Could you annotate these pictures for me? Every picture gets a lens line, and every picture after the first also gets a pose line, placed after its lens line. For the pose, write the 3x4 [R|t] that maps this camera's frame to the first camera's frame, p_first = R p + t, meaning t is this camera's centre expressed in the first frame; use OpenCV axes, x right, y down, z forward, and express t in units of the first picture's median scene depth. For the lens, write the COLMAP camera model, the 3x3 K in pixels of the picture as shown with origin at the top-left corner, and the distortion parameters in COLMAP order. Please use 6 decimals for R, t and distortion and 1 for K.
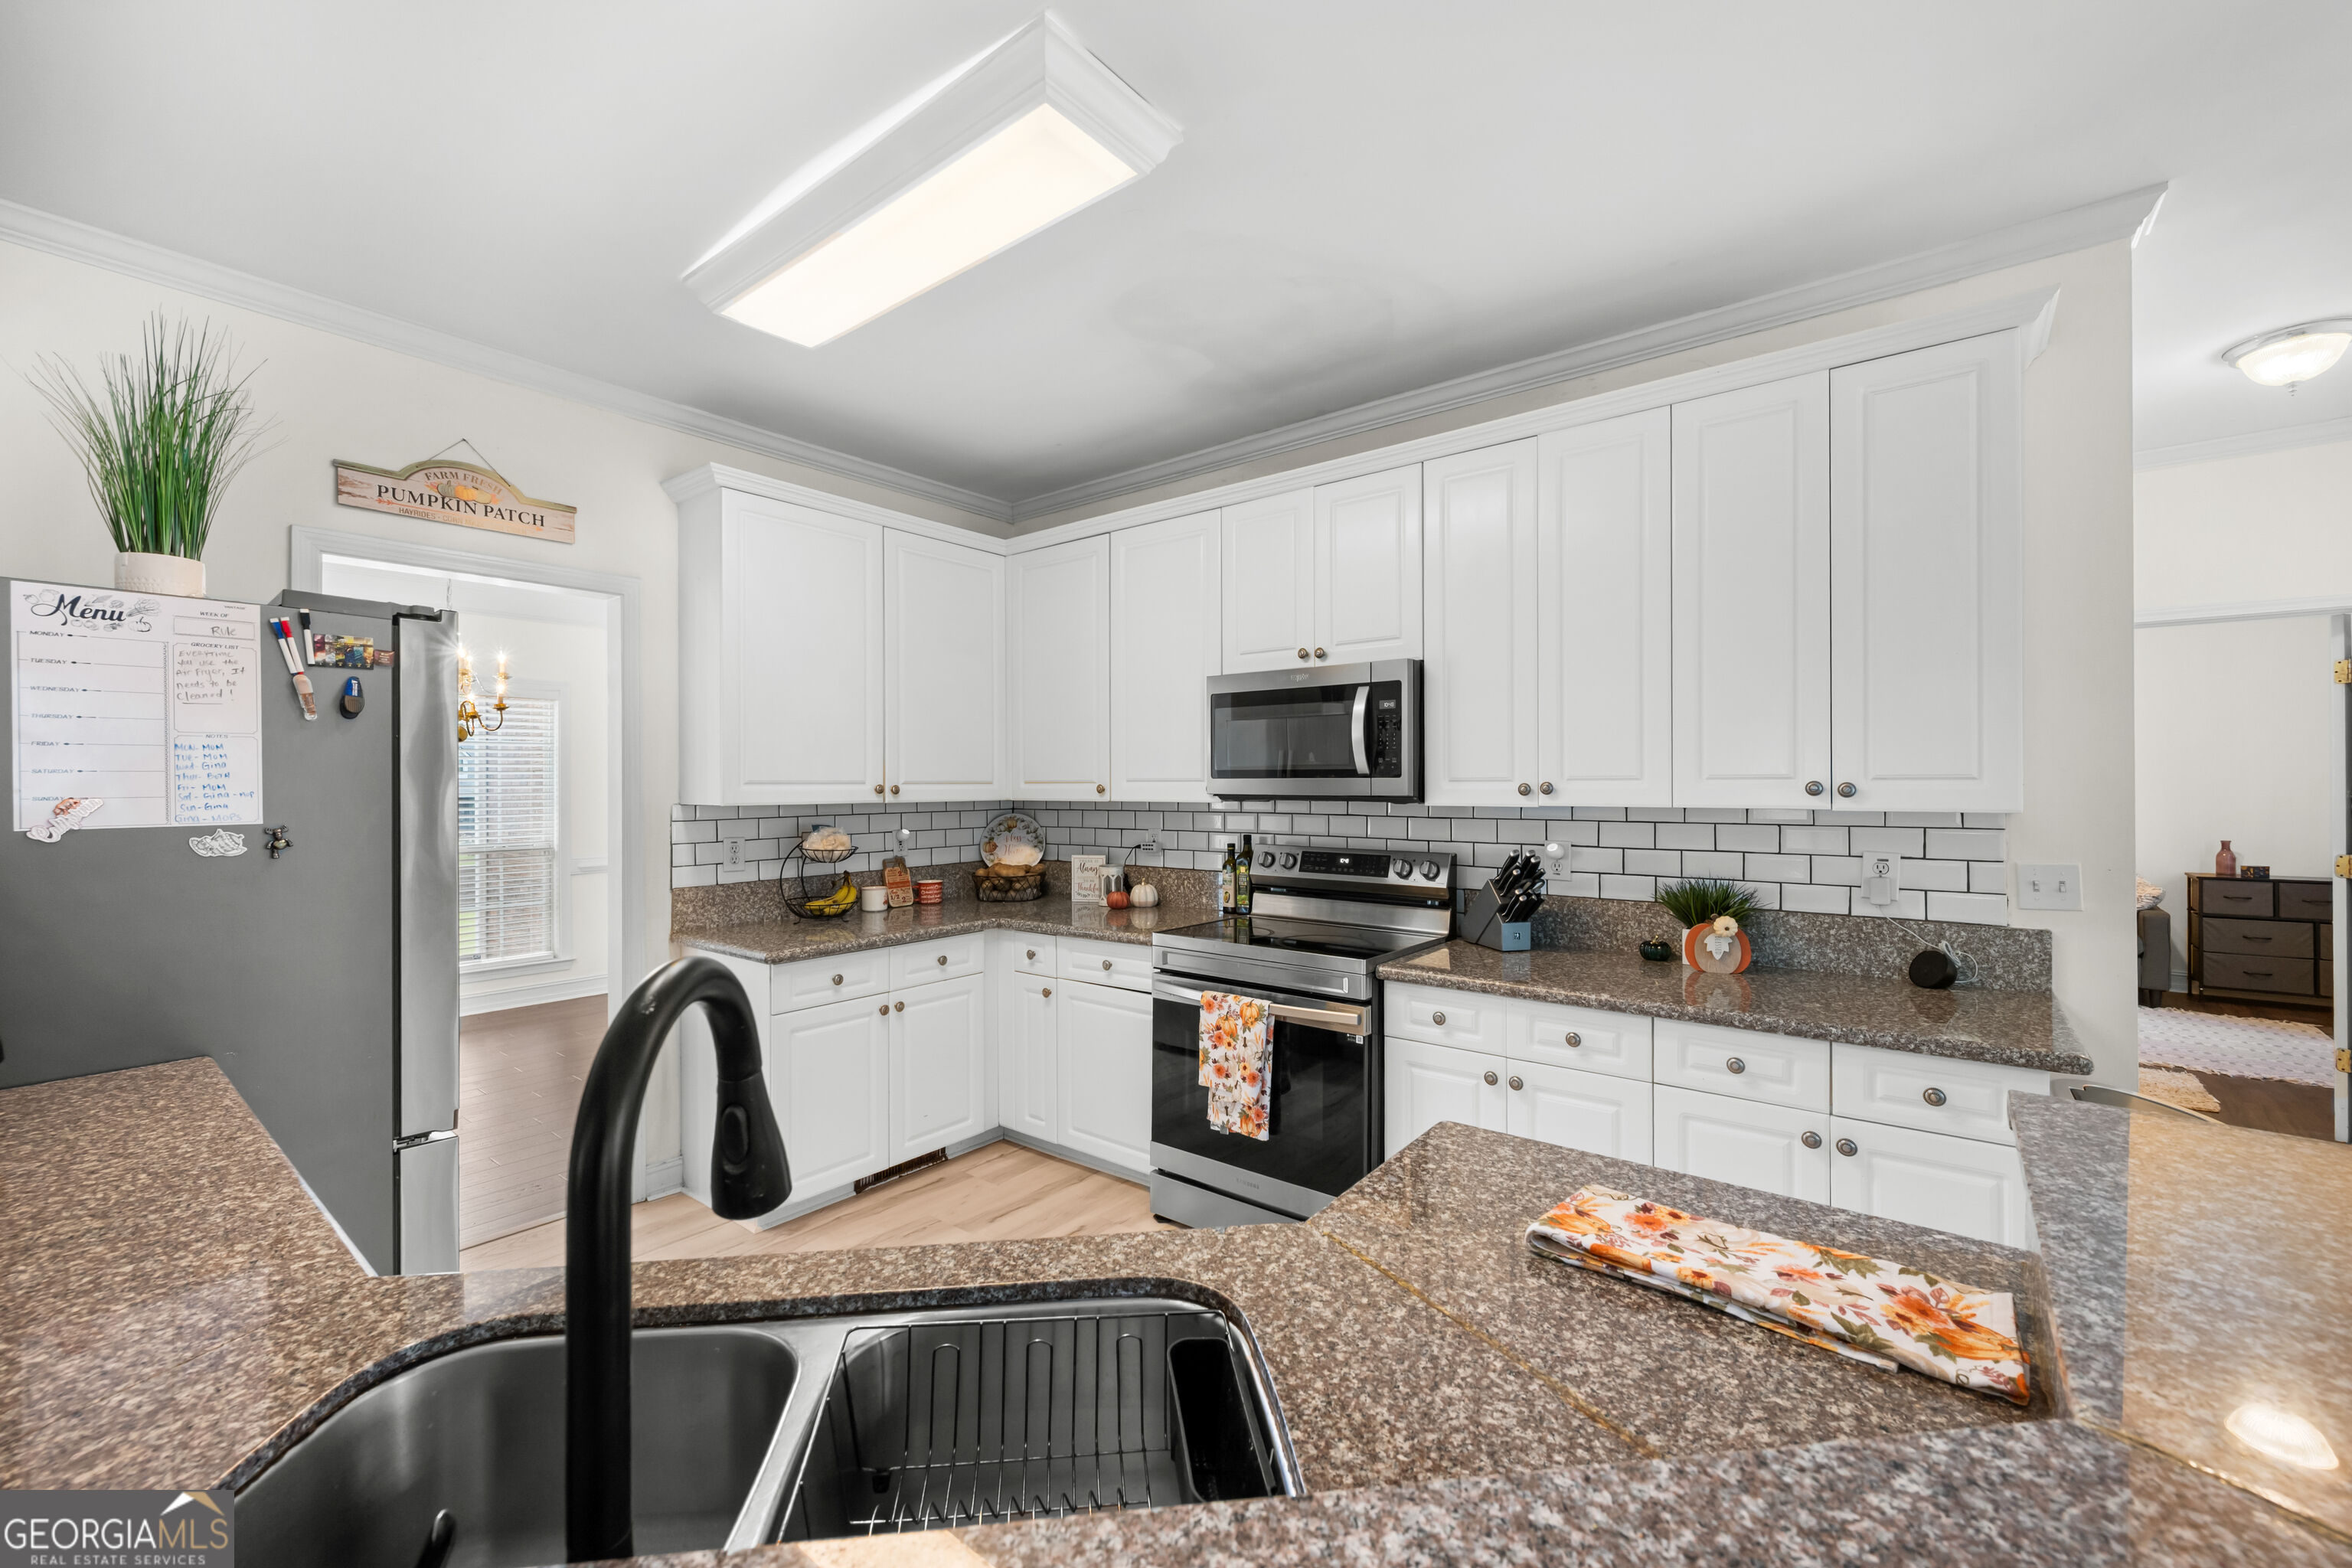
lens RADIAL K [[939.1, 0, 1168.0], [0, 939.1, 784.4], [0, 0, 1]] dist [-0.000451, -0.000116]
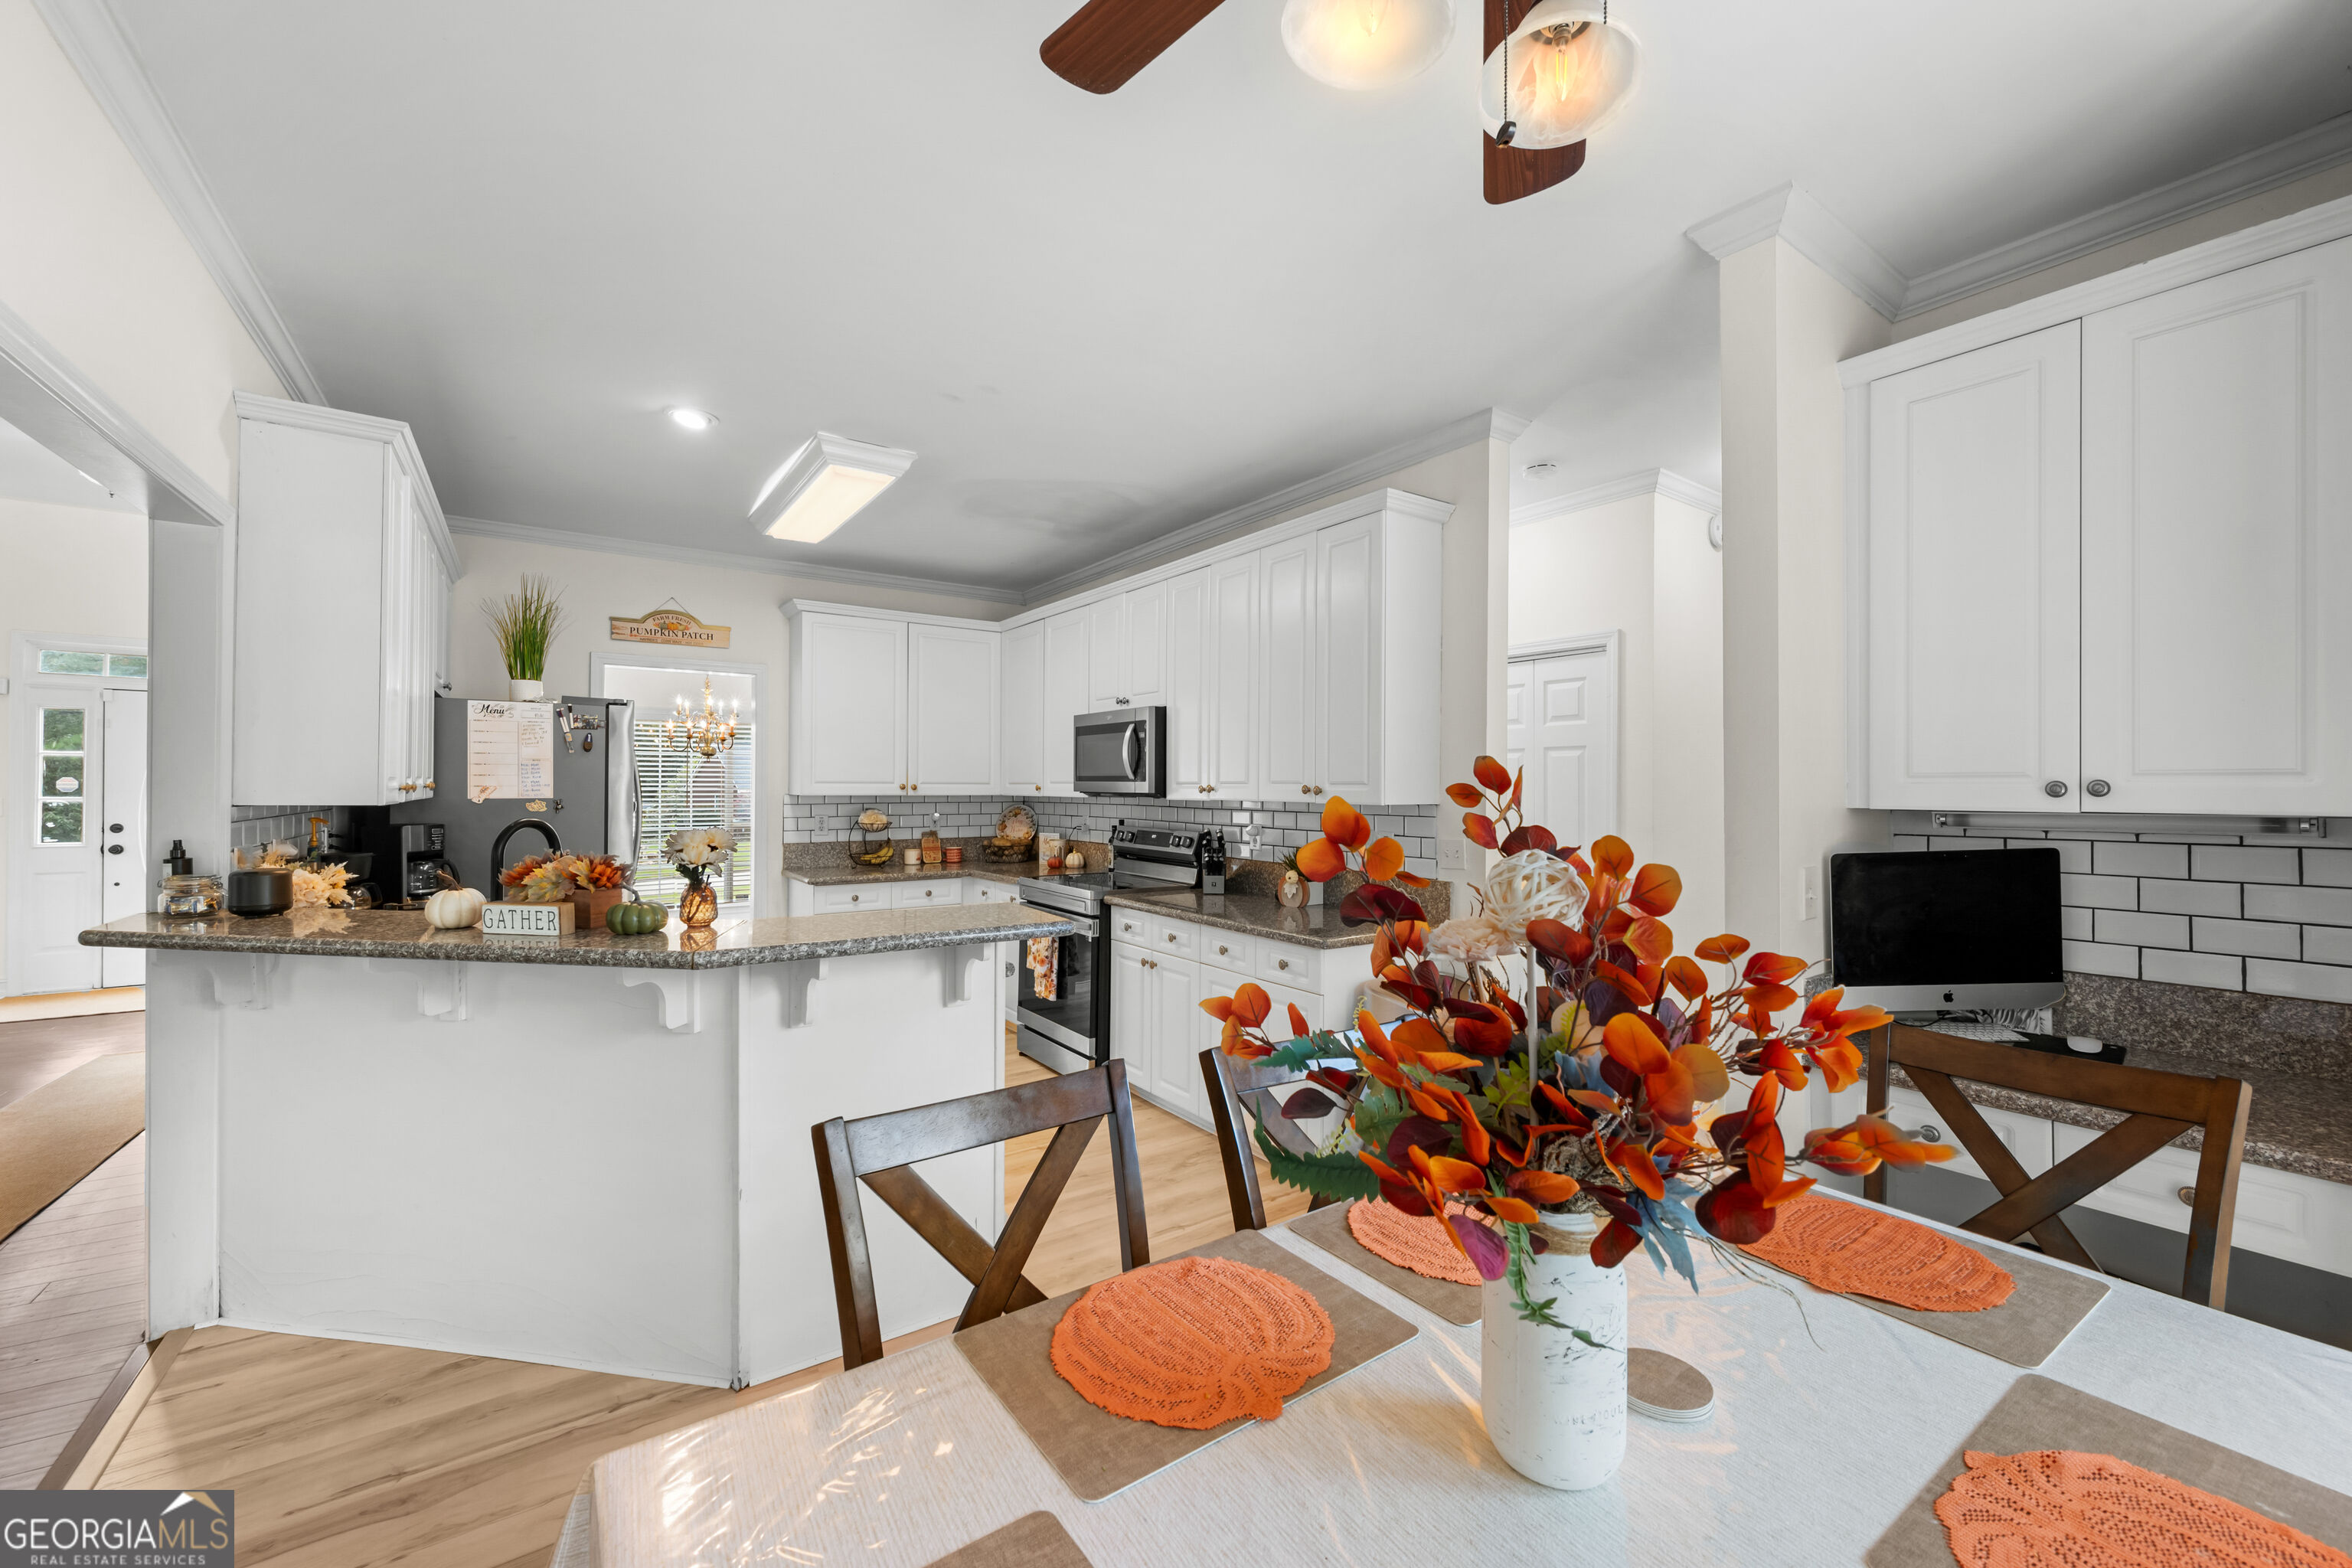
lens RADIAL K [[939.1, 0, 1187.5], [0, 939.1, 782.5], [0, 0, 1]] dist [-0.000451, -0.000116]
pose [[0.958042, 0.006630, -0.286550, 0.747522], [-0.007987, 0.999962, -0.003567, -0.000353], [0.286515, 0.005706, 0.958059, -0.480827]]
